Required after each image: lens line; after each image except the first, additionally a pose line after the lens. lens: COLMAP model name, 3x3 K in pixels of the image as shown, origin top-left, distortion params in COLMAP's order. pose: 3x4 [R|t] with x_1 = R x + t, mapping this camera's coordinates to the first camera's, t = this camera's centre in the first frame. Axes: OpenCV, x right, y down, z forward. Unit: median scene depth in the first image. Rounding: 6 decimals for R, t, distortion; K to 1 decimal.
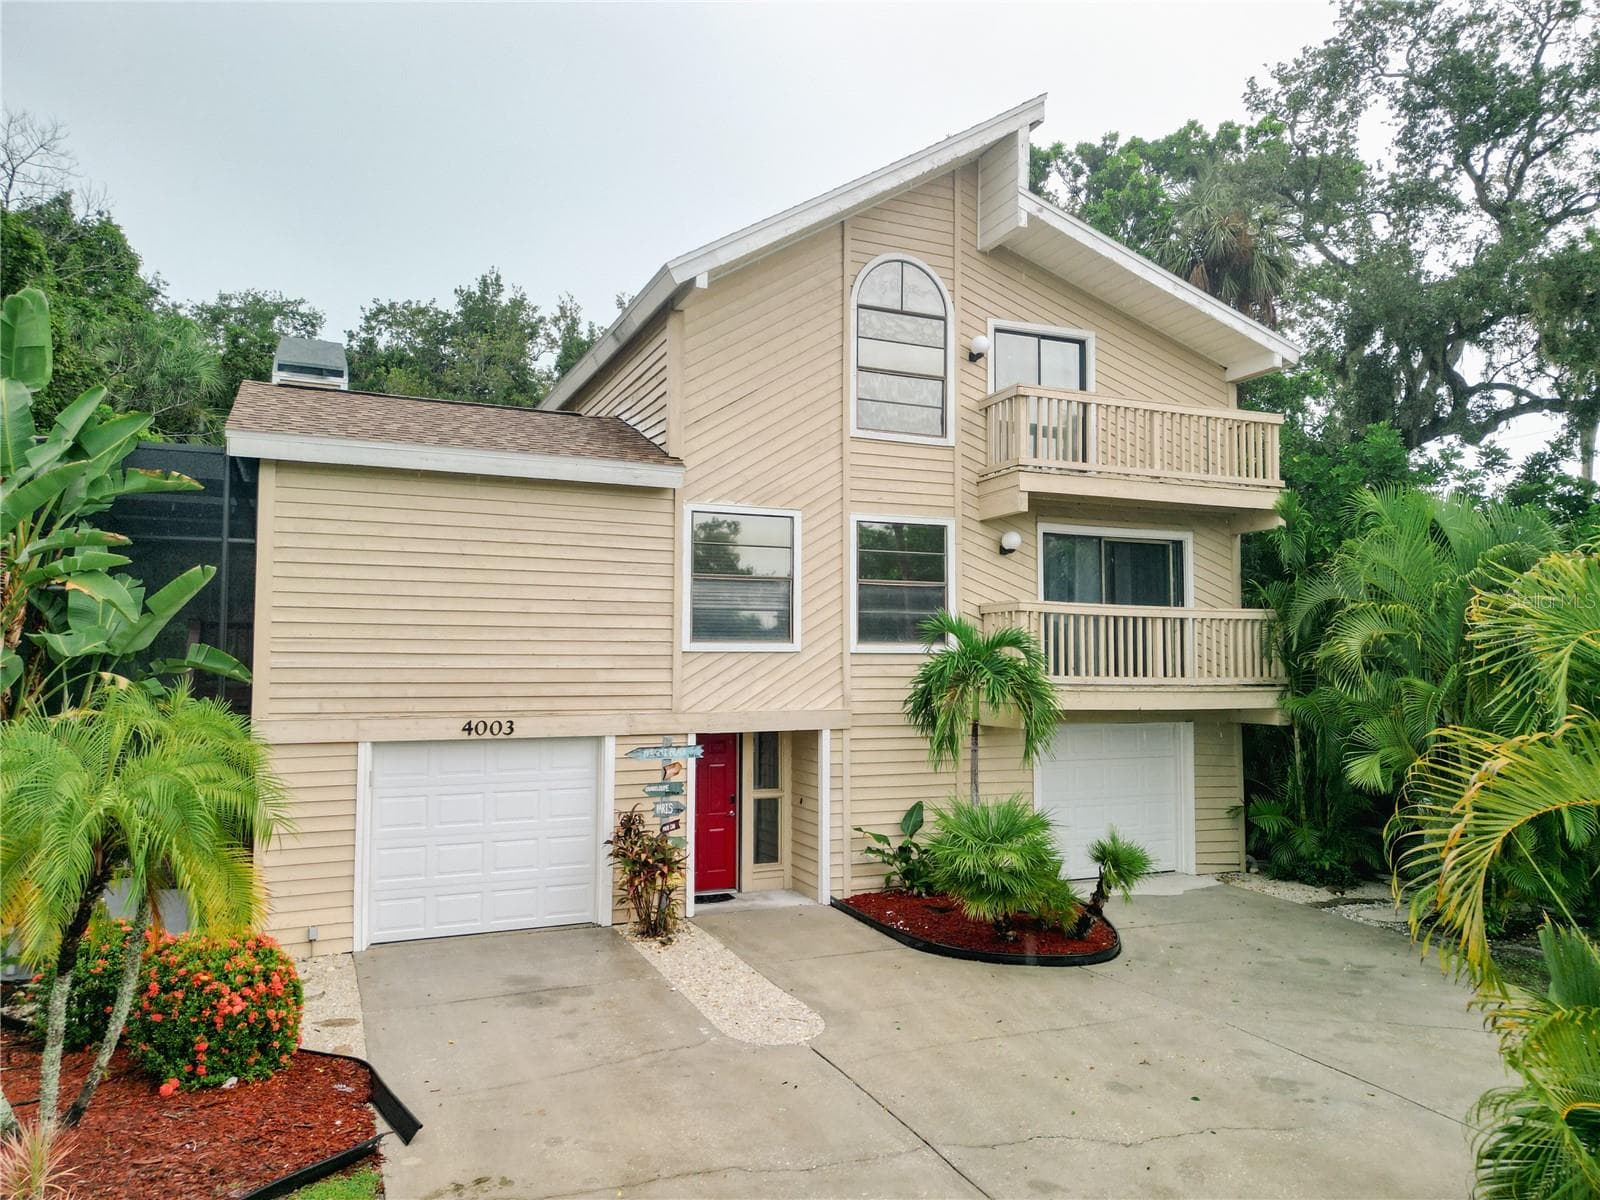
lens RADIAL K [[1120.4, 0, 796.0], [0, 1120.4, 590.1], [0, 0, 1]] dist [0.069718, -0.063148]
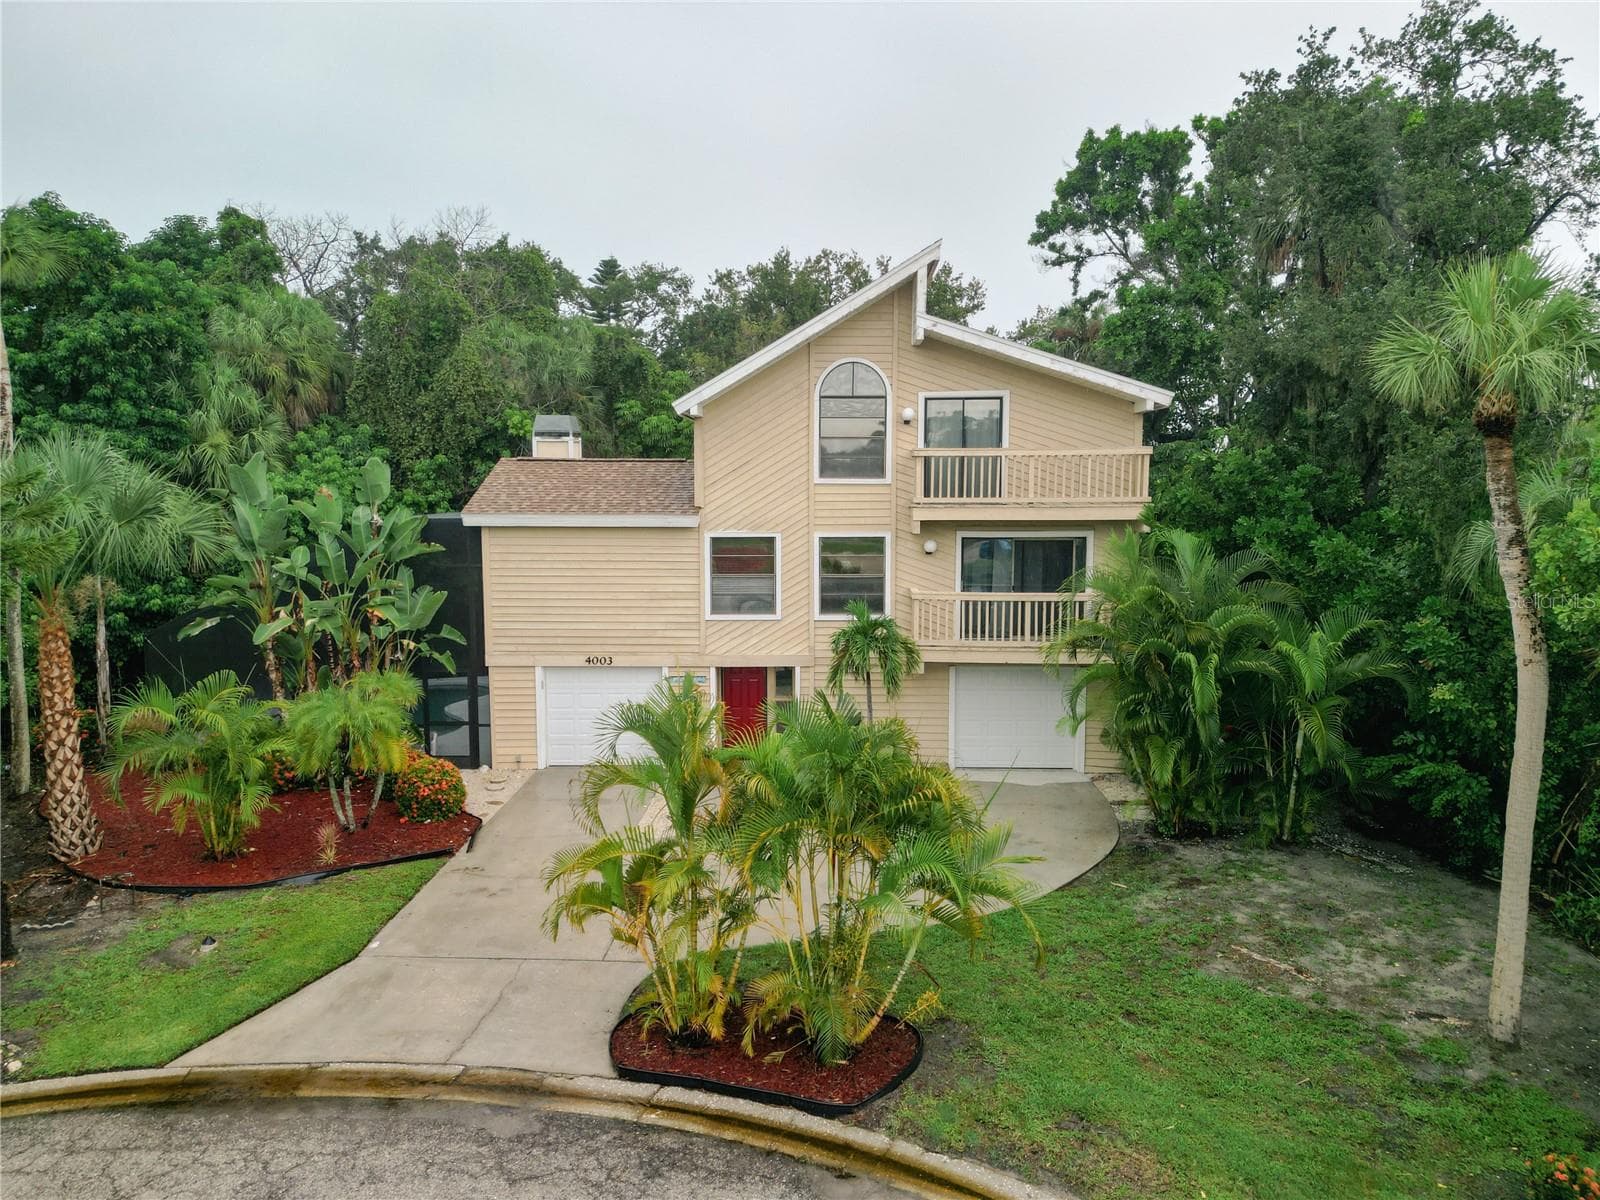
lens RADIAL K [[1120.4, 0, 796.0], [0, 1120.4, 590.1], [0, 0, 1]] dist [0.069718, -0.063148]
pose [[0.903911, 0.037258, -0.426094, 0.774161], [0.032705, 0.987262, 0.155707, -0.260139], [0.426467, -0.154681, 0.891179, -0.476474]]
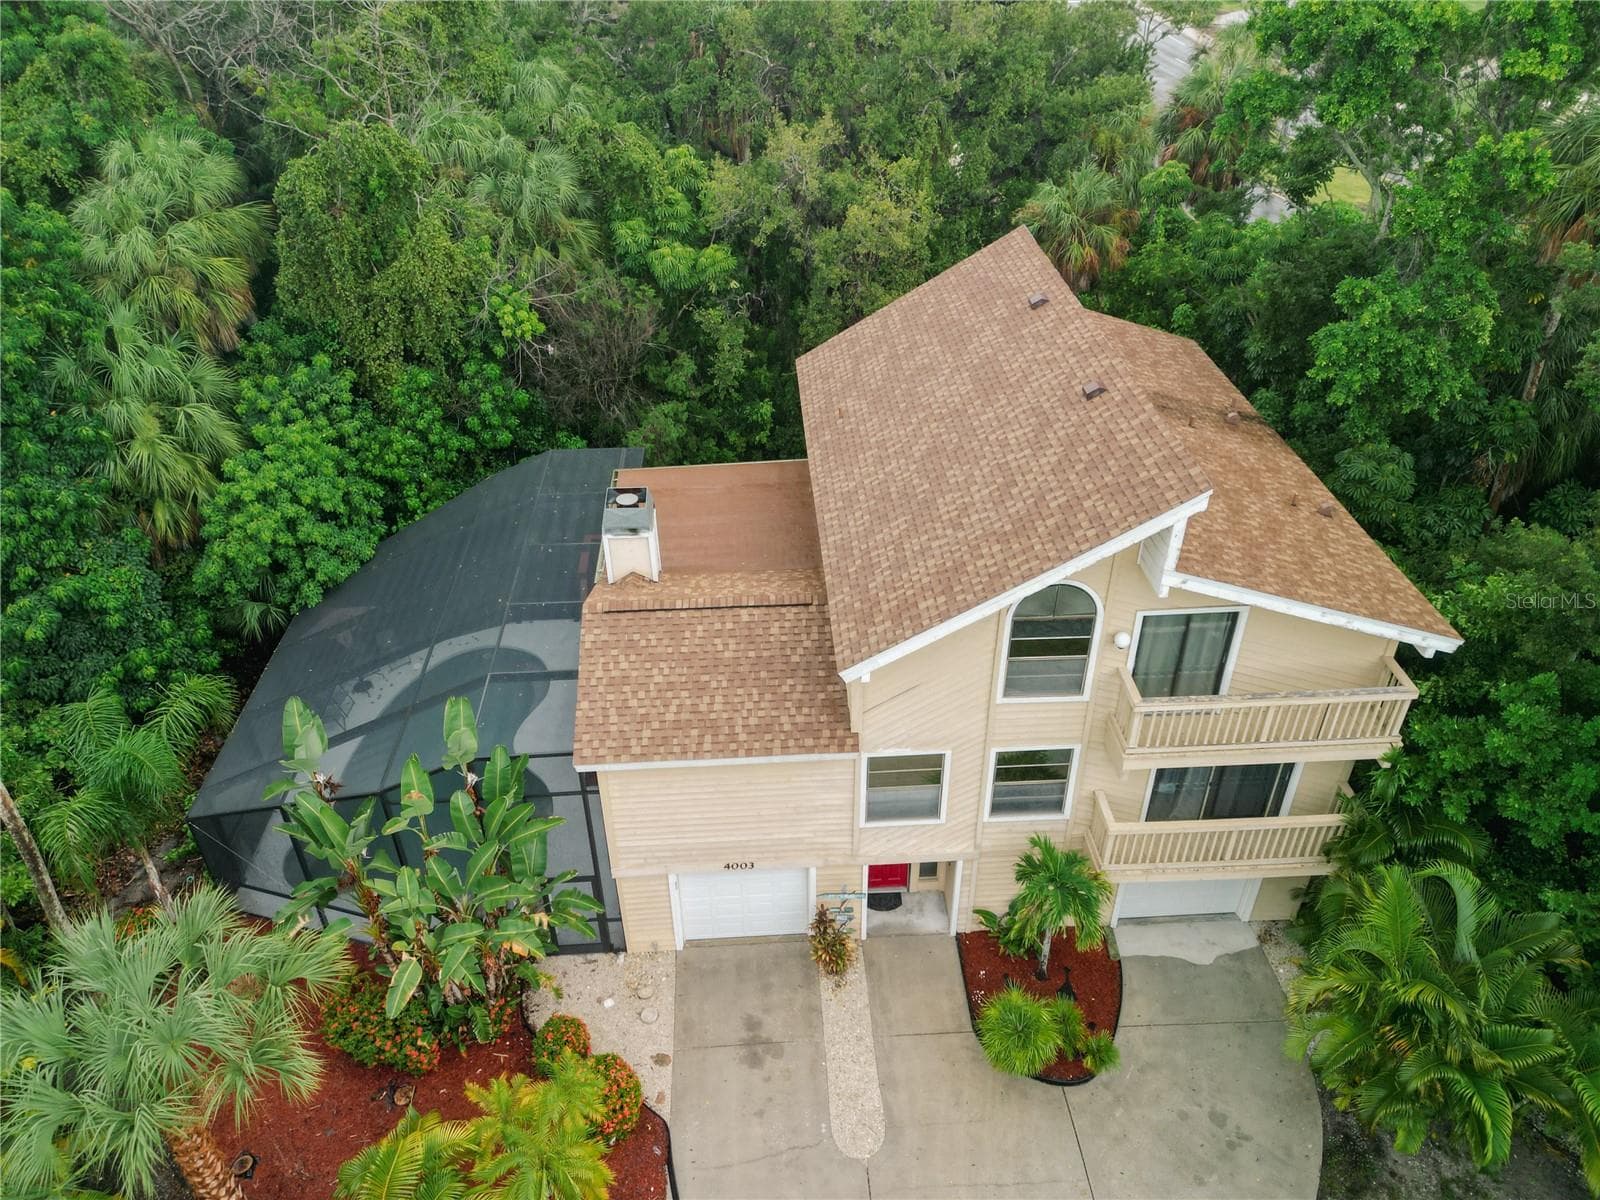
lens RADIAL K [[1120.4, 0, 796.0], [0, 1120.4, 590.1], [0, 0, 1]] dist [0.069718, -0.063148]
pose [[0.938907, 0.184602, -0.290476, 0.204702], [0.036077, 0.786547, 0.616475, -1.166577], [0.342276, -0.589293, 0.731835, 0.048869]]
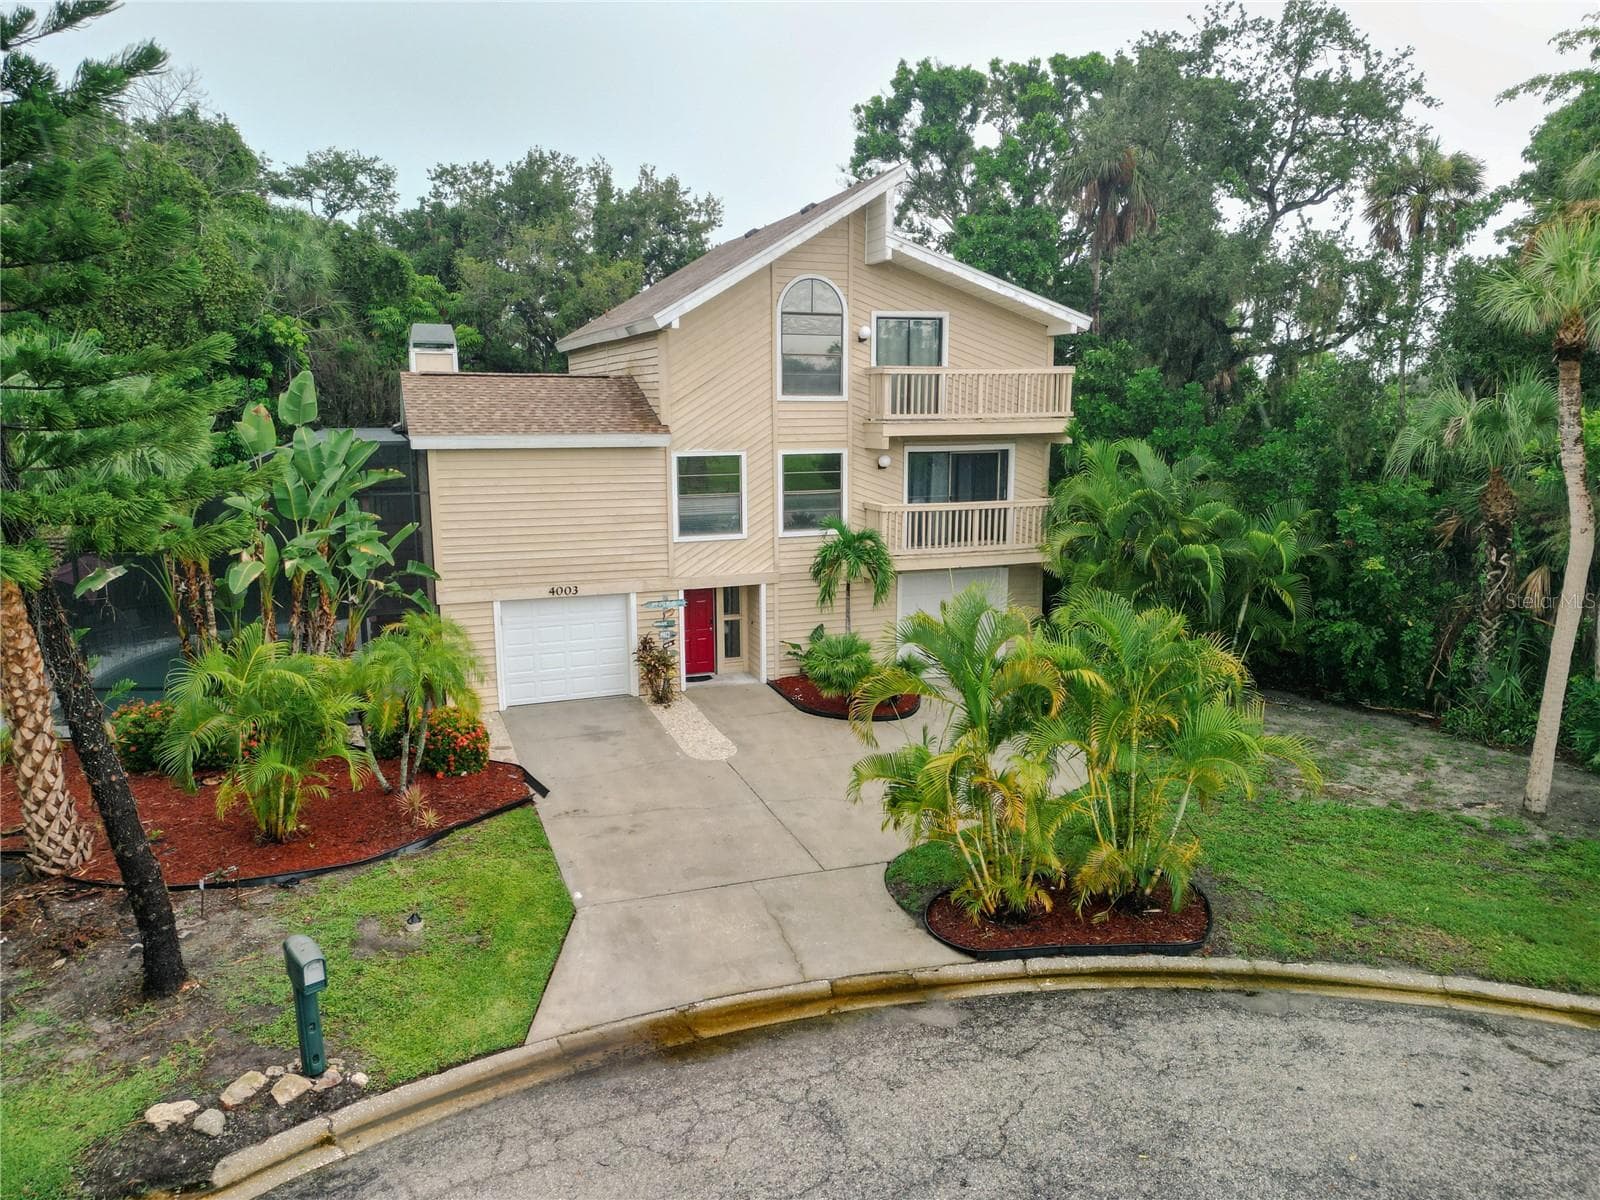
lens RADIAL K [[1120.4, 0, 796.0], [0, 1120.4, 590.1], [0, 0, 1]] dist [0.069718, -0.063148]
pose [[0.998692, 0.001914, -0.051085, 0.172888], [0.010091, 0.972257, 0.233698, -0.273759], [0.050115, -0.233908, 0.970966, -0.658748]]
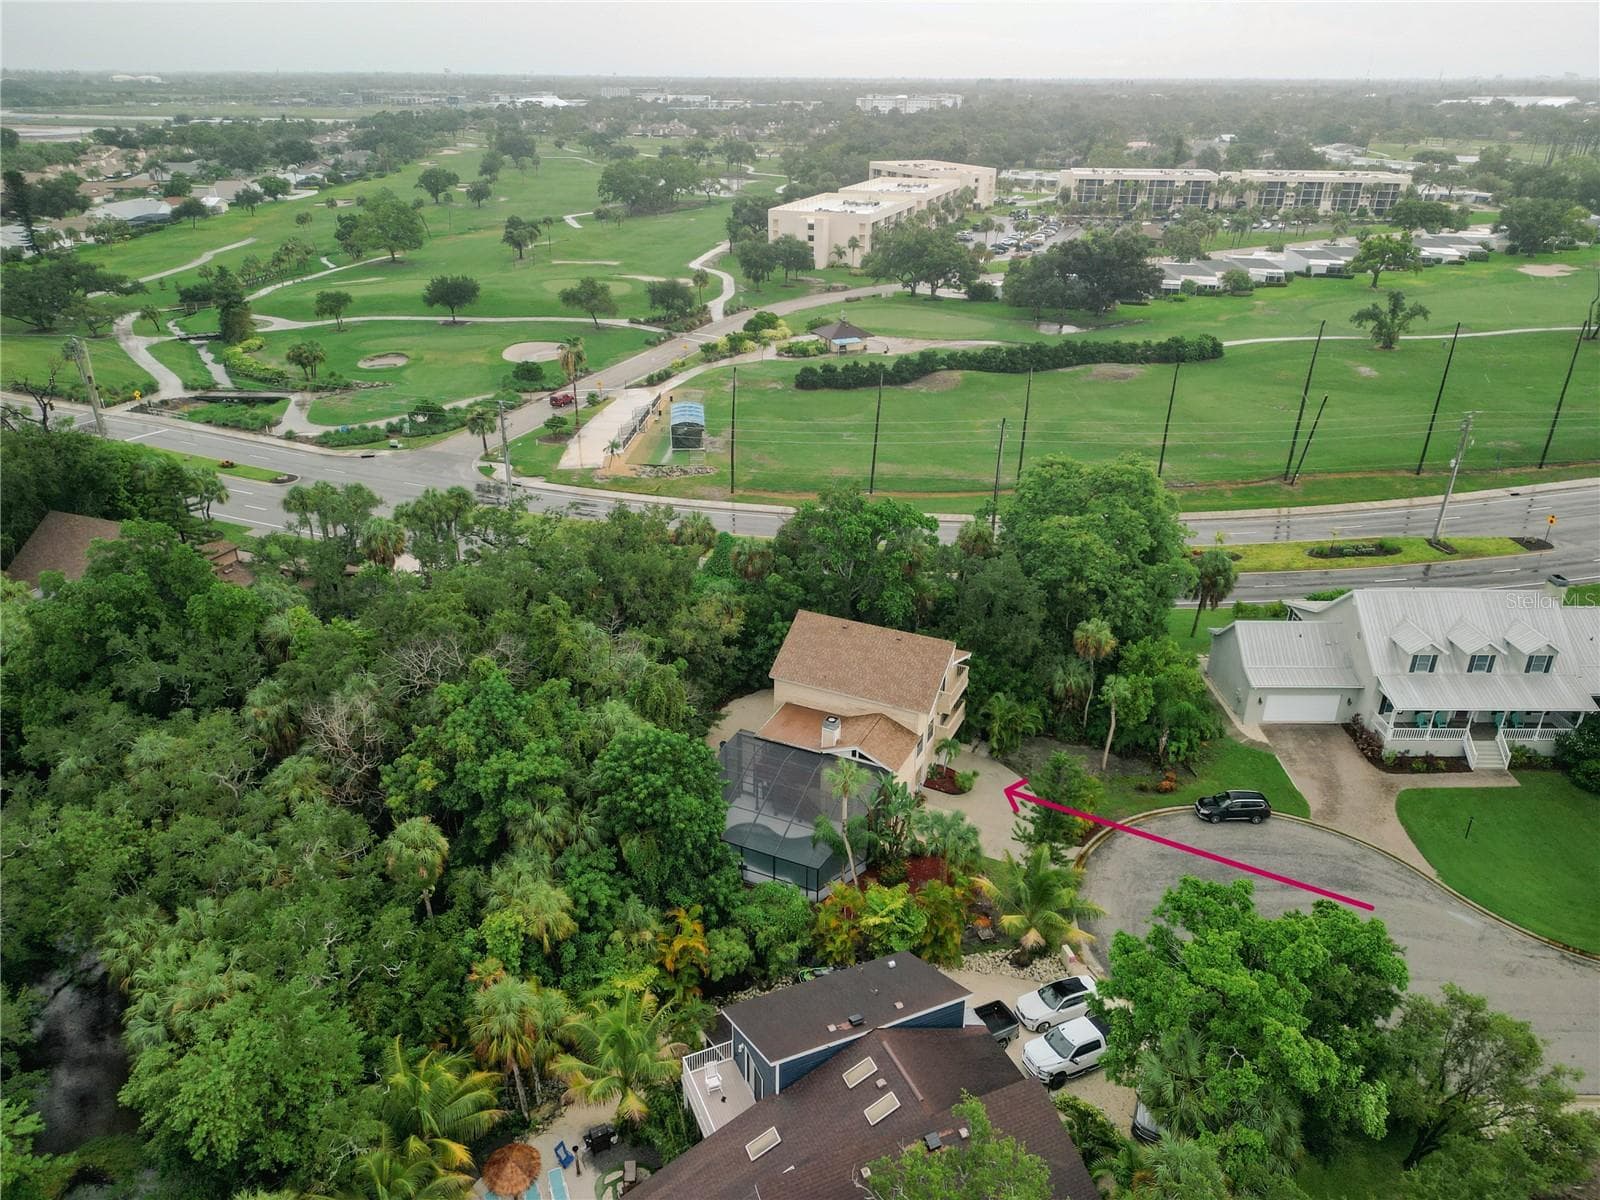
lens RADIAL K [[1112.4, 0, 767.6], [0, 1112.4, 577.8], [0, 0, 1]] dist [0.096393, -0.146770]
pose [[0.757201, -0.269245, 0.595108, -3.992040], [-0.040315, 0.890090, 0.453999, -3.501806], [-0.651936, -0.367761, 0.663122, -2.040789]]
